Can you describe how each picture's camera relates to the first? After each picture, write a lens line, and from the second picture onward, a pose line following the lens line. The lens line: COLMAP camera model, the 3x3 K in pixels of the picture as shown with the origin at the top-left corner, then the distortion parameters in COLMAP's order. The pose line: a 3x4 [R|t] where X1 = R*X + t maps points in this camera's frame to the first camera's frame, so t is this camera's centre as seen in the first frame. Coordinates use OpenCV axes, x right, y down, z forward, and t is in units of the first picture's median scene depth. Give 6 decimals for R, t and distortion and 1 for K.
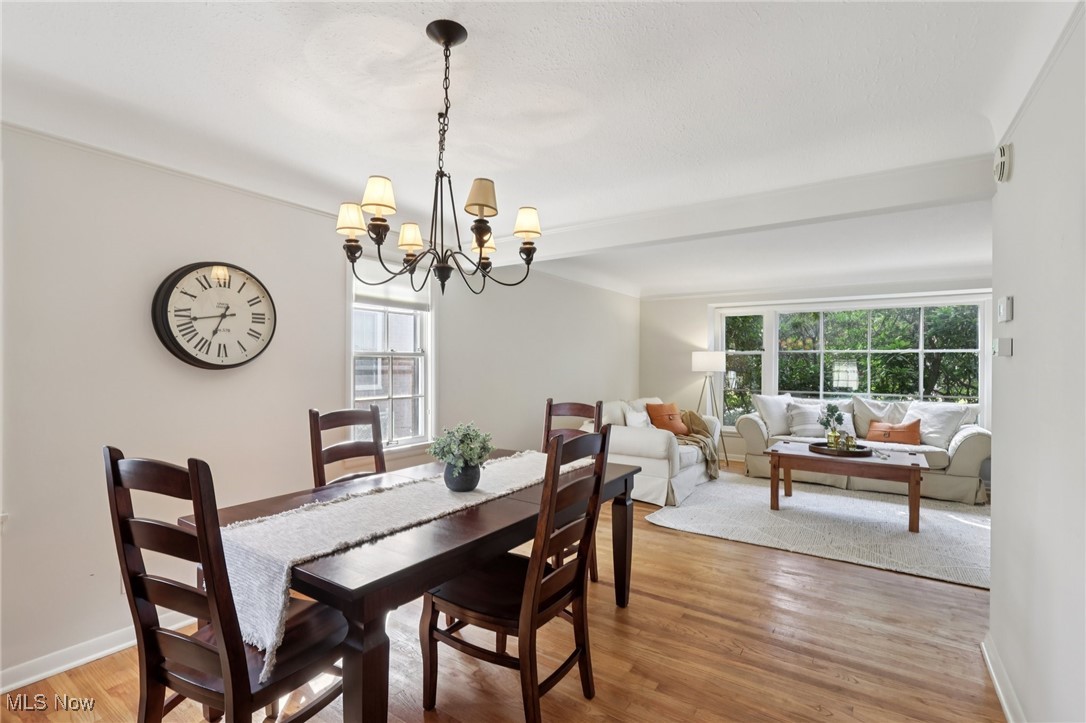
lens RADIAL K [[504.5, 0, 537.3], [0, 504.5, 368.2], [0, 0, 1]] dist [0.001183, 0.001119]
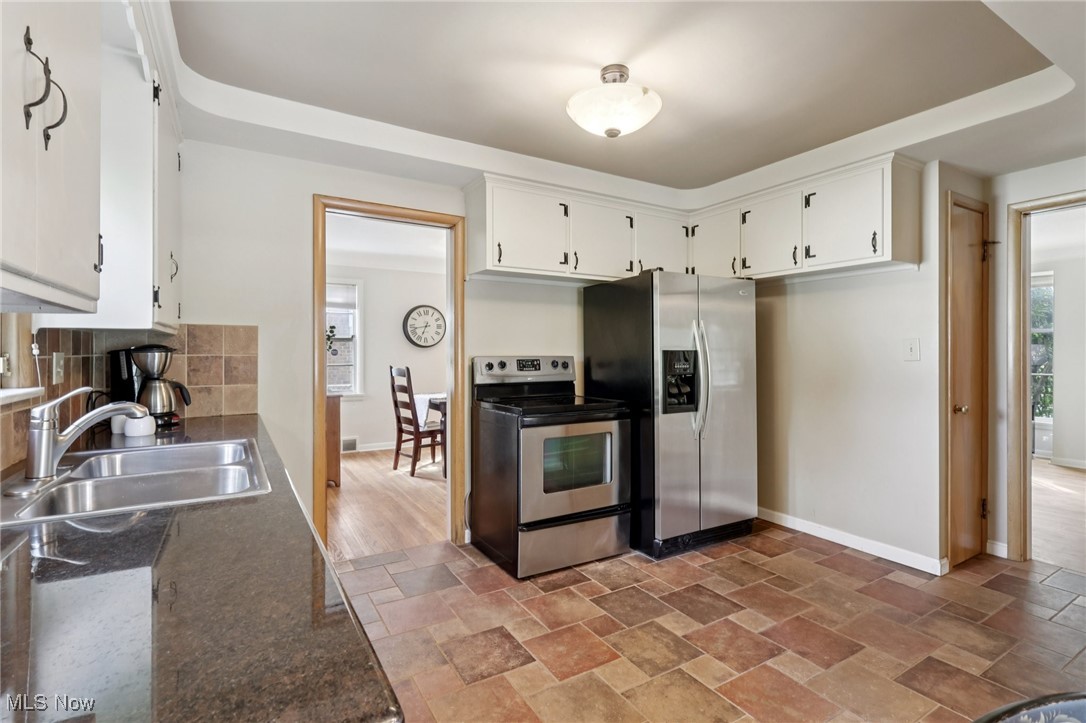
lens RADIAL K [[504.5, 0, 541.9], [0, 504.5, 355.2], [0, 0, 1]] dist [0.001183, 0.001119]
pose [[0.914298, -0.002276, -0.405035, 0.943099], [0.002308, 0.999997, -0.000410, 0.044262], [0.405035, -0.000560, 0.914301, -1.090497]]
